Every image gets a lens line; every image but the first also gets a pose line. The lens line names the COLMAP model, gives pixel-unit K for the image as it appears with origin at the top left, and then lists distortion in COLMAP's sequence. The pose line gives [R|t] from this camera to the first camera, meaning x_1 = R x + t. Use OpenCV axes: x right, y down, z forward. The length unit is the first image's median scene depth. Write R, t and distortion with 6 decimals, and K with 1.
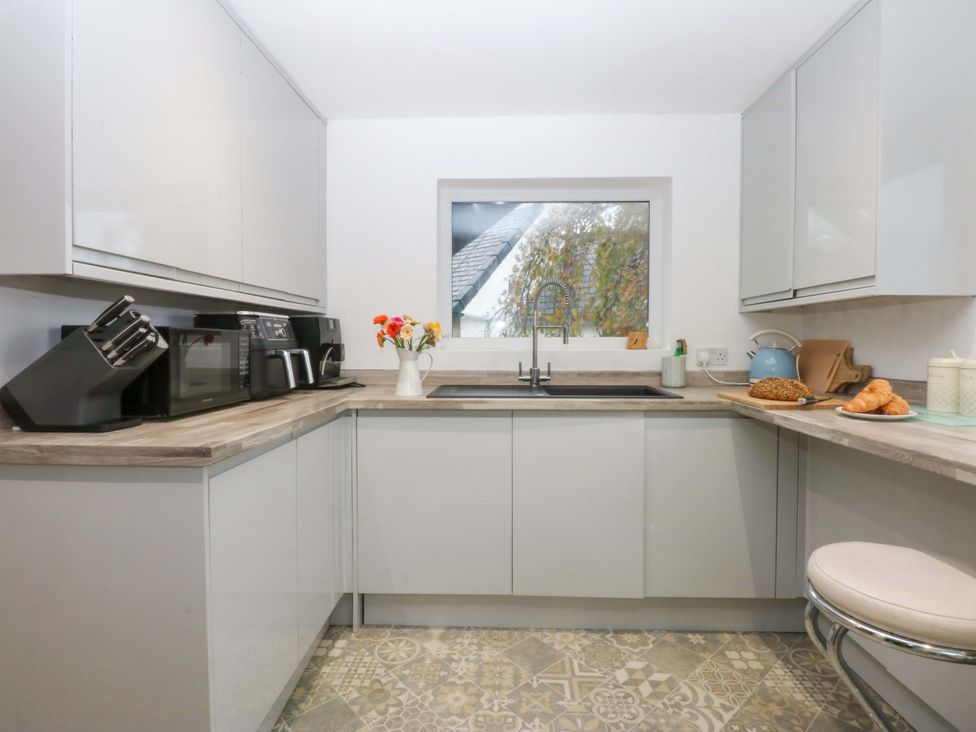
lens RADIAL K [[502.6, 0, 490.7], [0, 502.6, 360.0], [0, 0, 1]] dist [0.002085, -0.016803]
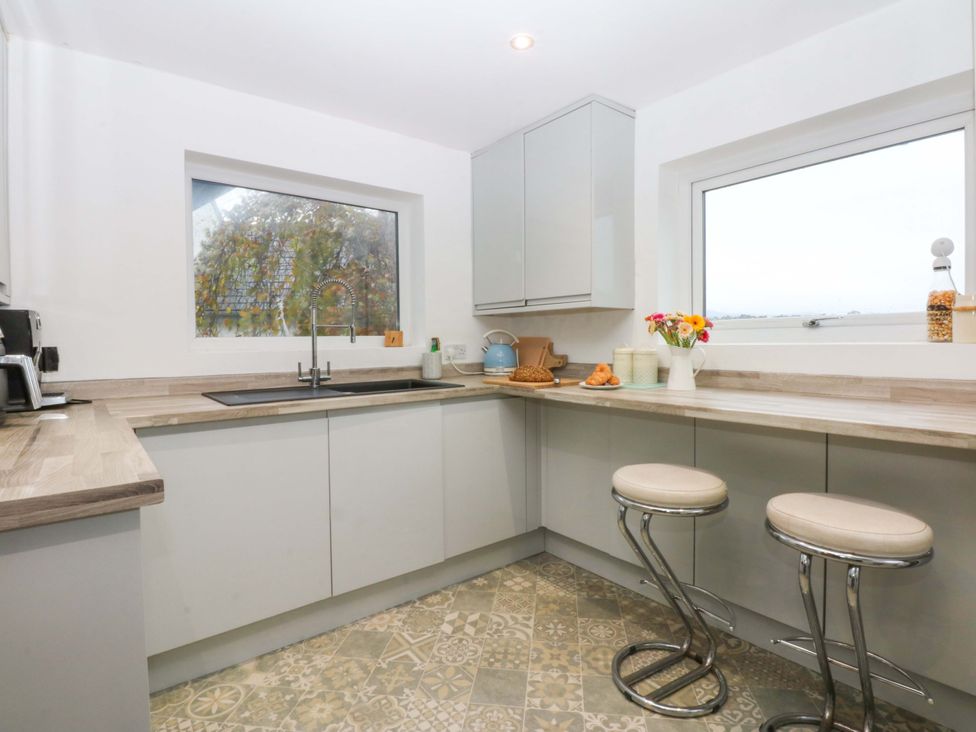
lens RADIAL K [[502.6, 0, 490.7], [0, 502.6, 360.0], [0, 0, 1]] dist [0.002085, -0.016803]
pose [[0.767221, -0.035404, 0.640405, -0.342821], [0.033589, 0.999323, 0.015006, -0.003123], [-0.640503, 0.009998, 0.767891, 0.034822]]
